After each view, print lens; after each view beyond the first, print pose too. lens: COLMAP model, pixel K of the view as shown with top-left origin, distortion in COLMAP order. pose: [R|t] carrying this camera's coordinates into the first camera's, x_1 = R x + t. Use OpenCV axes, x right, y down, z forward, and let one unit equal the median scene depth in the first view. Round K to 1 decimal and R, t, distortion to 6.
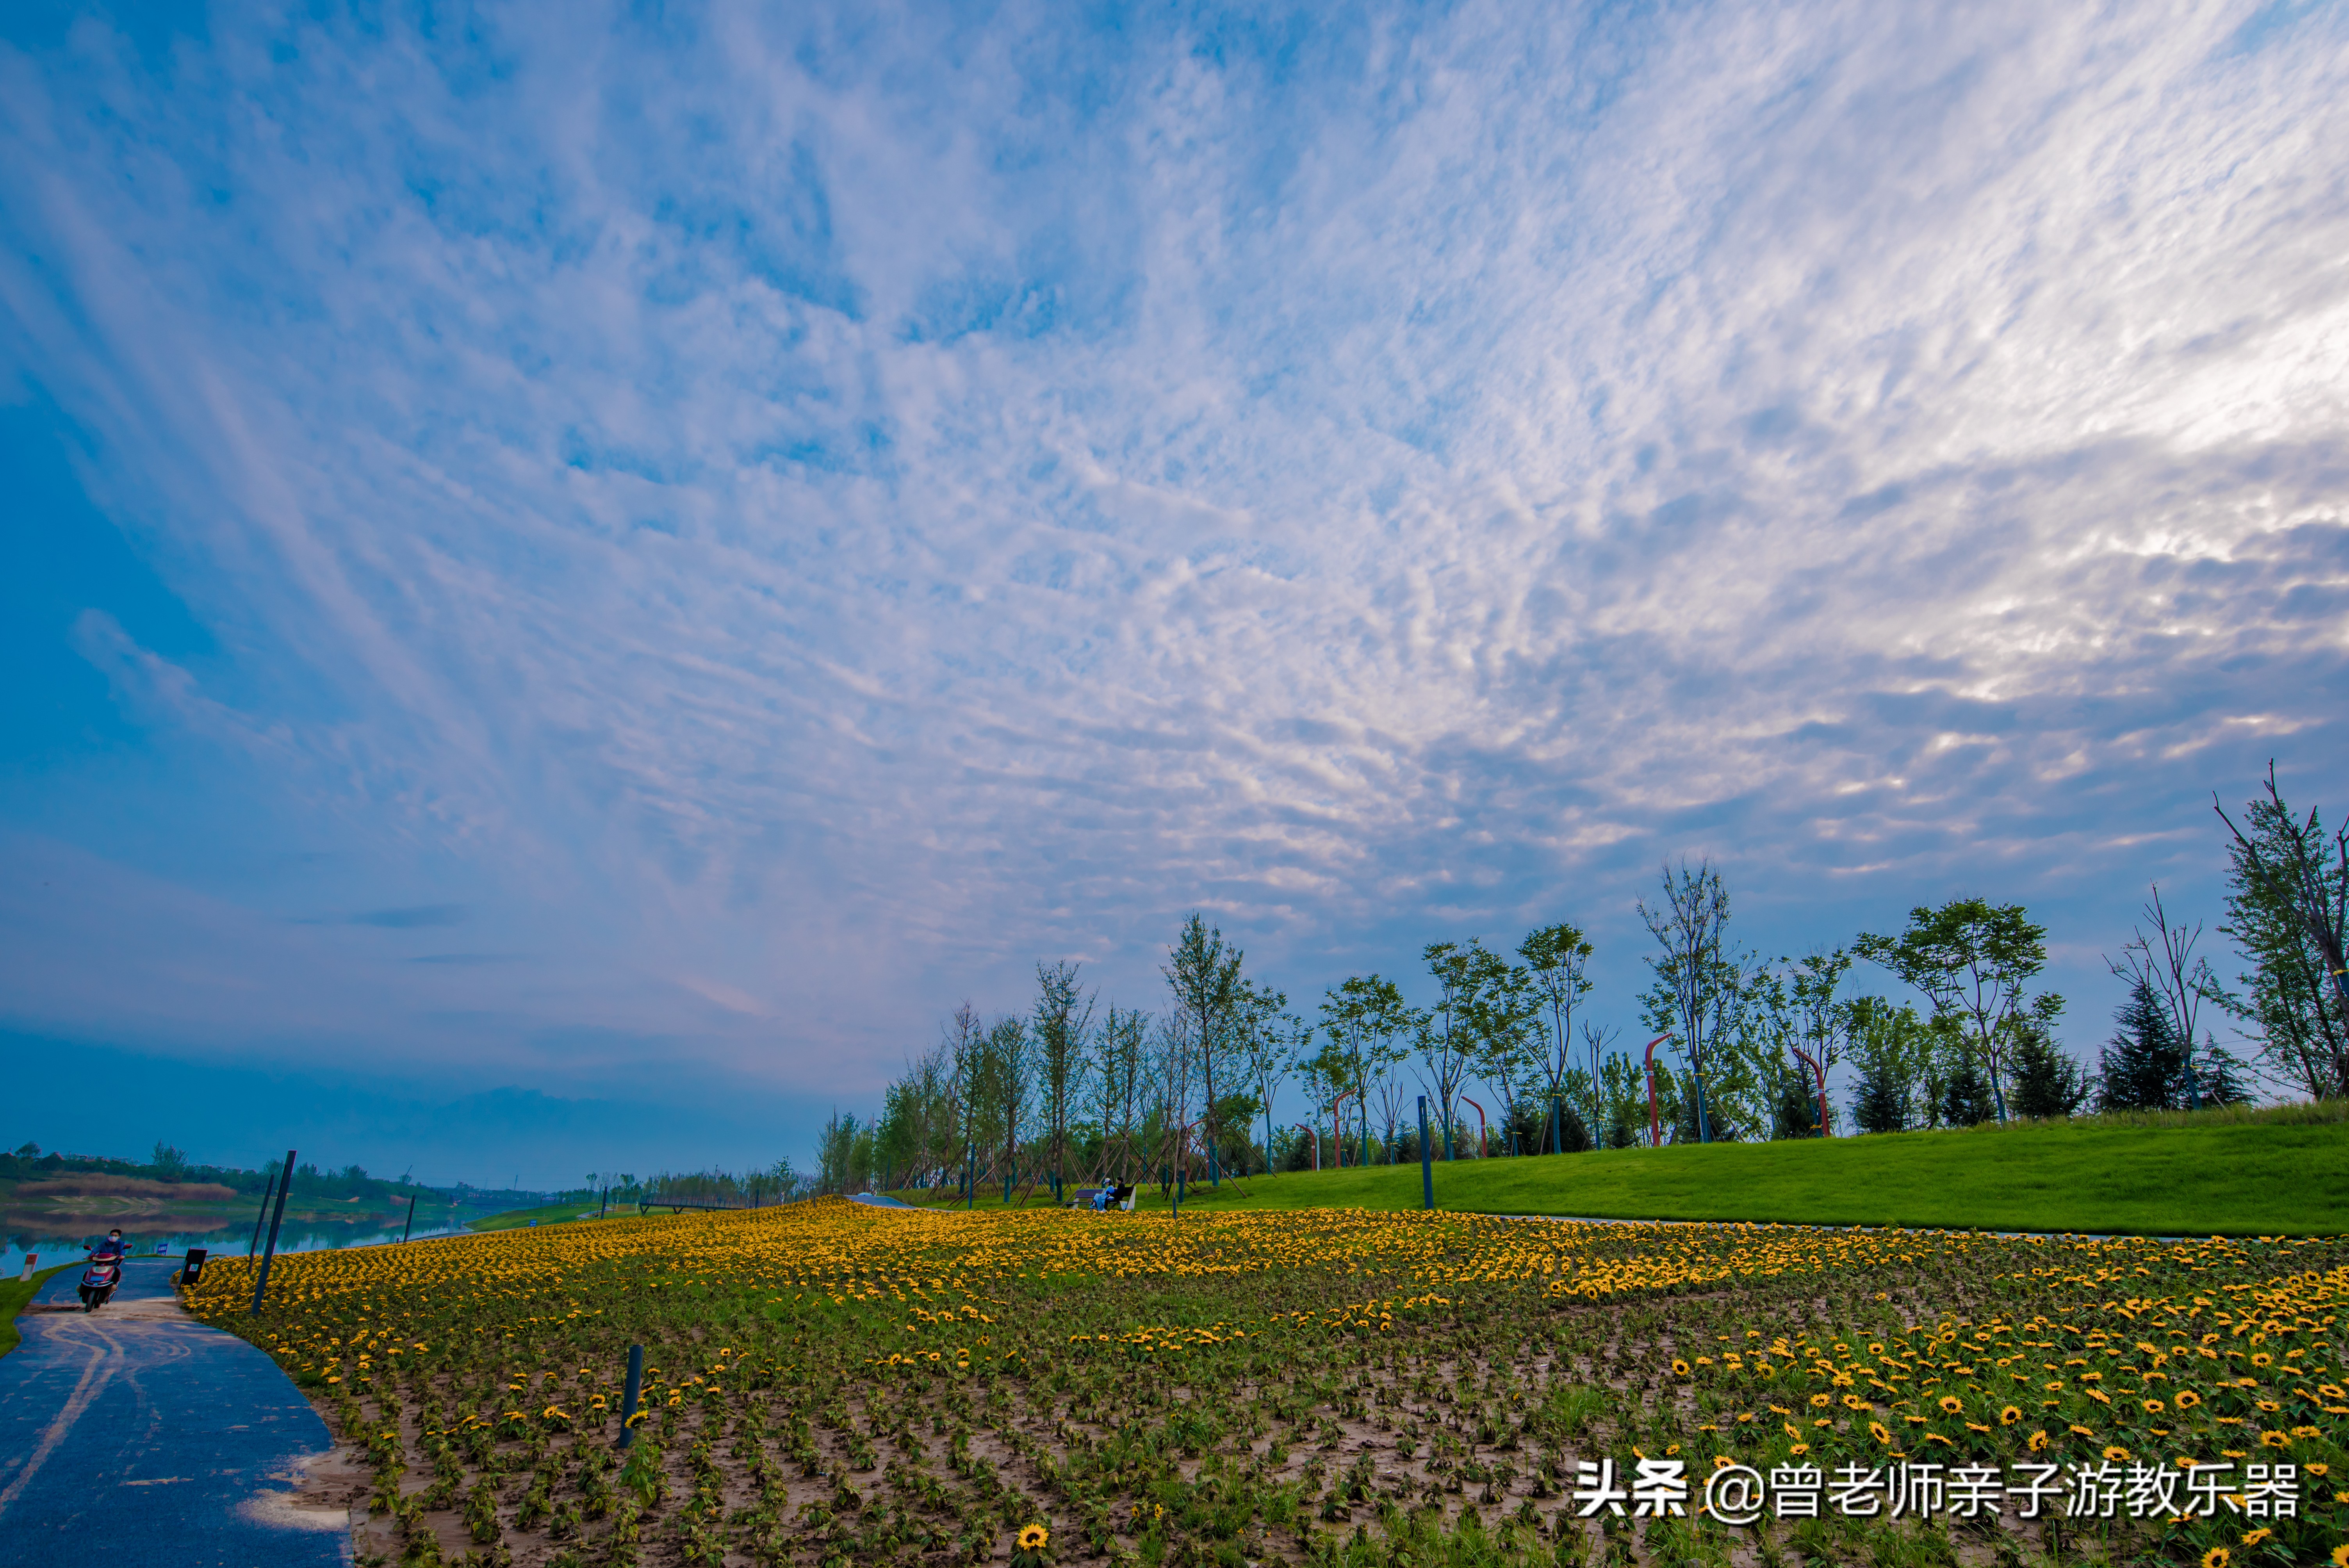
lens RADIAL K [[1674.6, 0, 1174.5], [0, 1674.6, 784.0], [0, 0, 1]] dist [-0.003526, 0.007541]
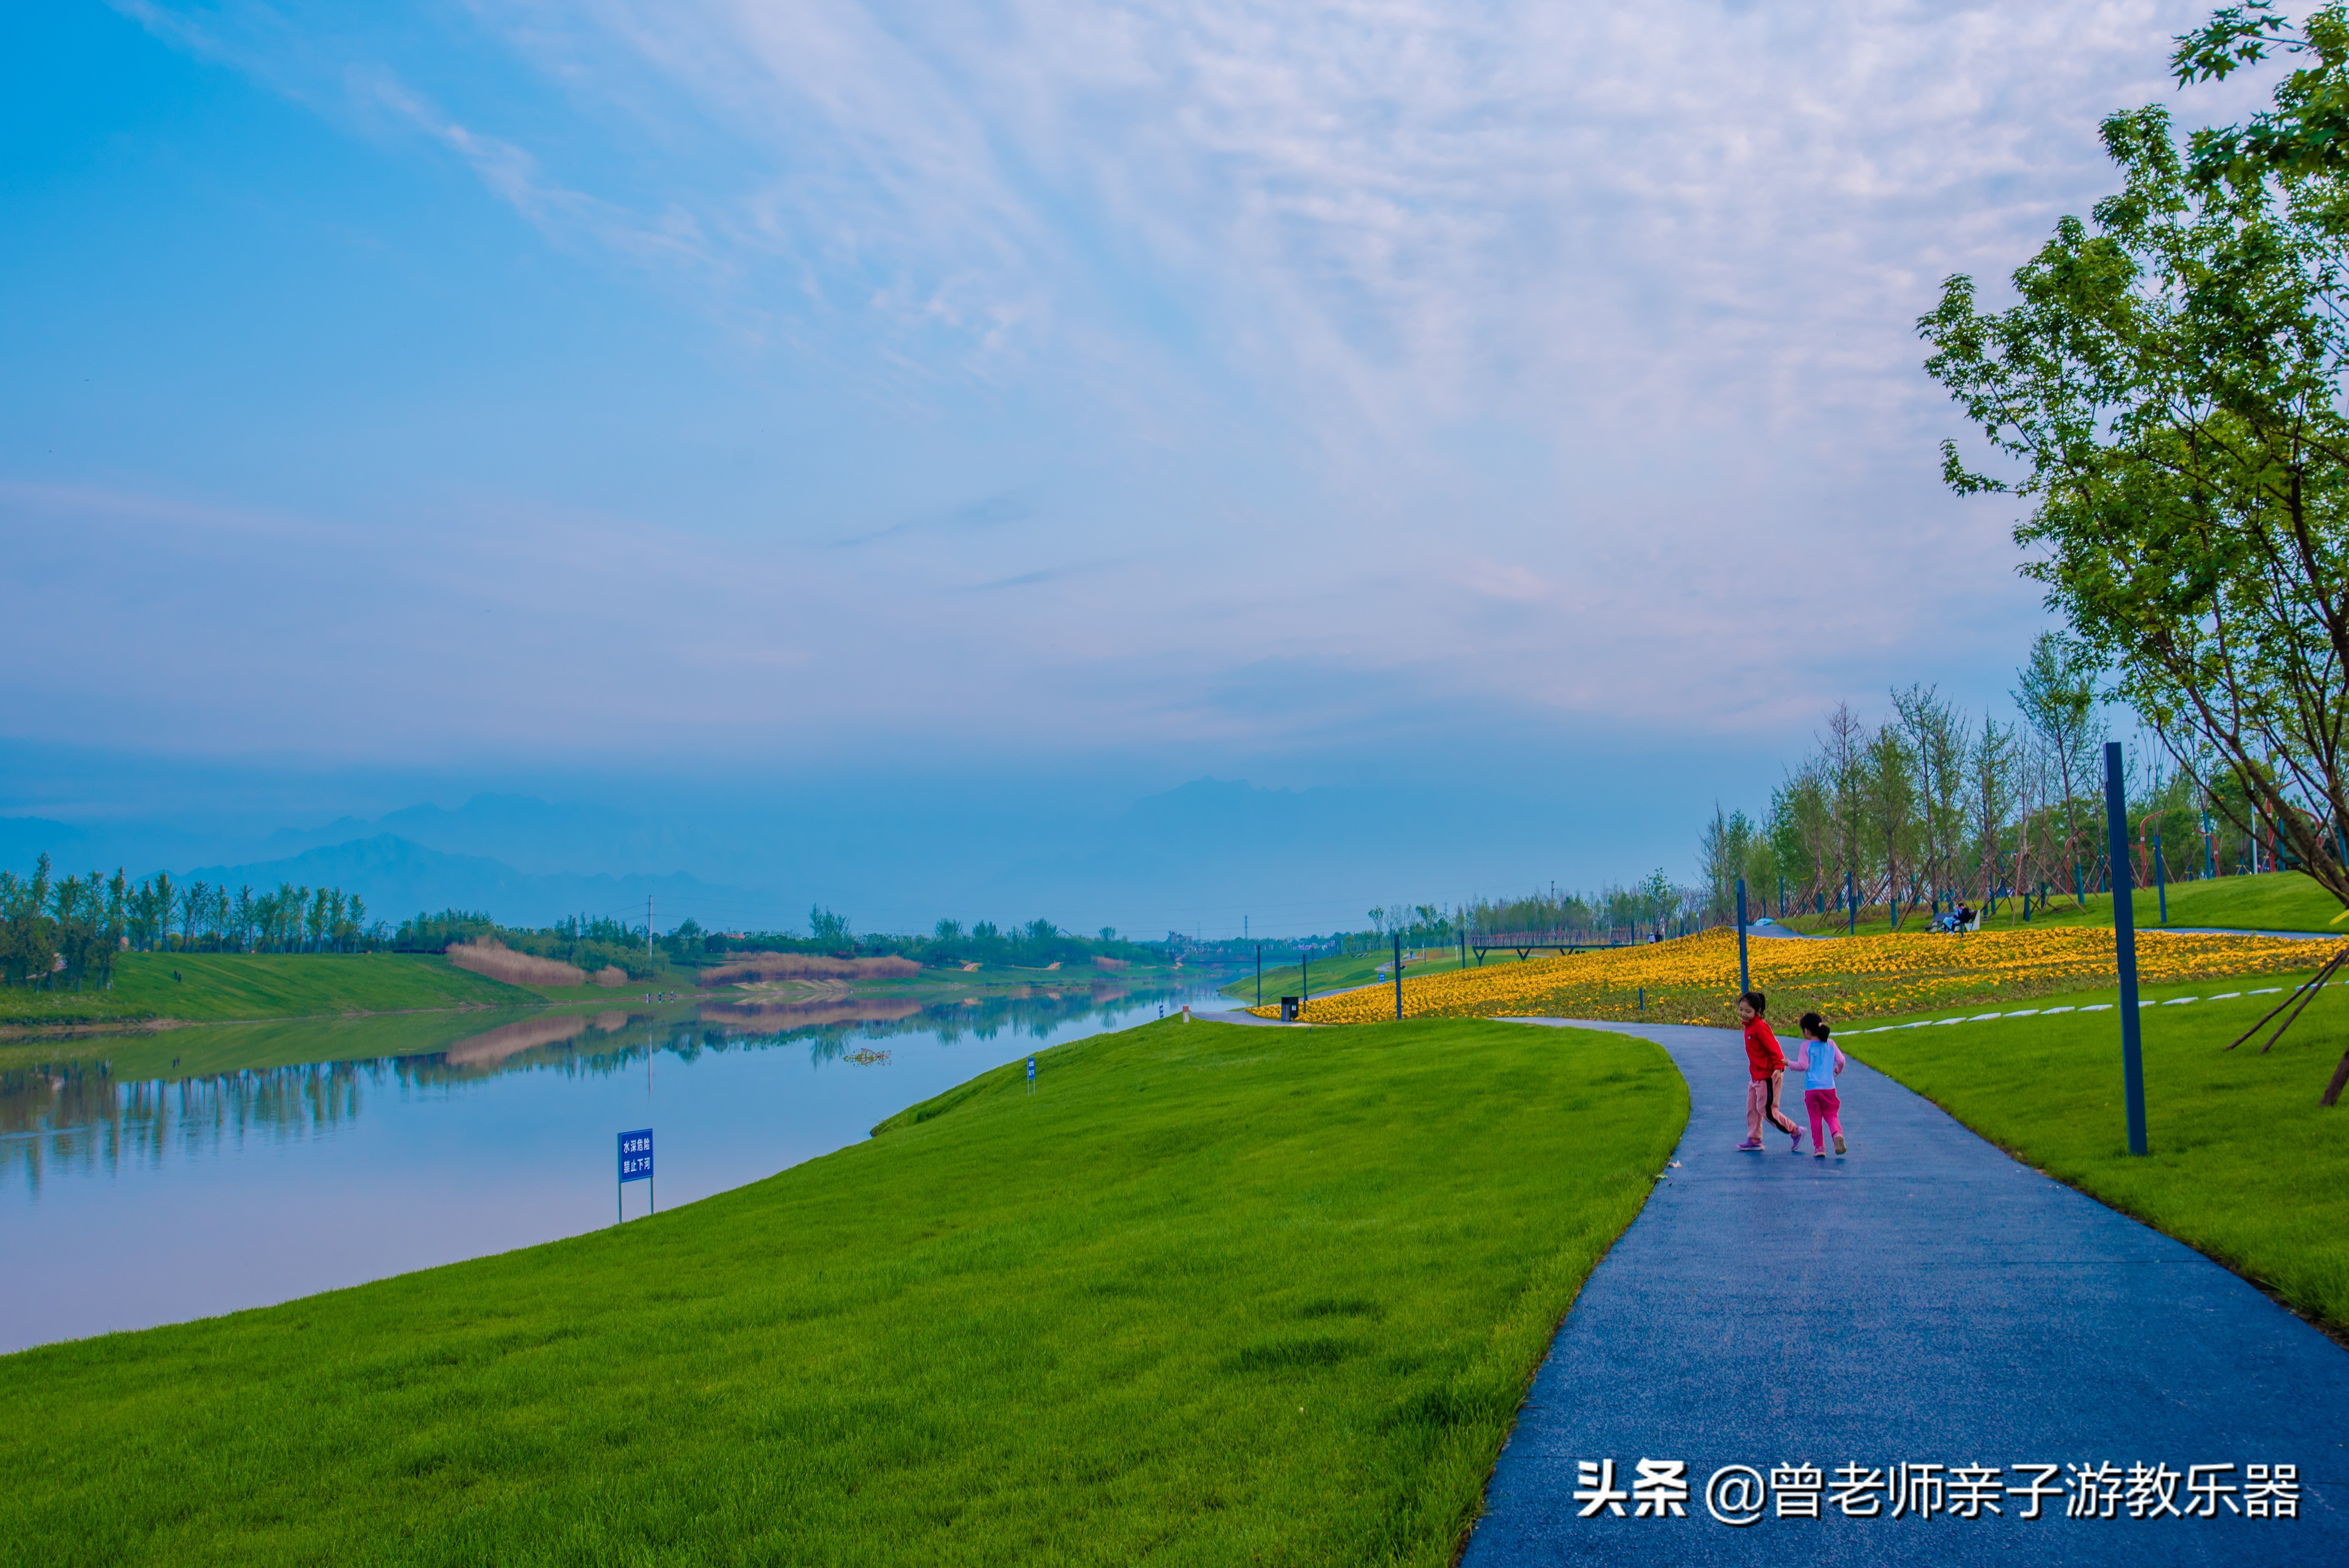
lens RADIAL K [[1674.6, 0, 1174.5], [0, 1674.6, 784.0], [0, 0, 1]] dist [-0.003526, 0.007541]
pose [[0.871862, -0.109883, -0.477266, -0.097048], [0.179848, 0.978254, 0.103315, 0.108760], [0.455535, -0.175912, 0.872664, 0.417962]]
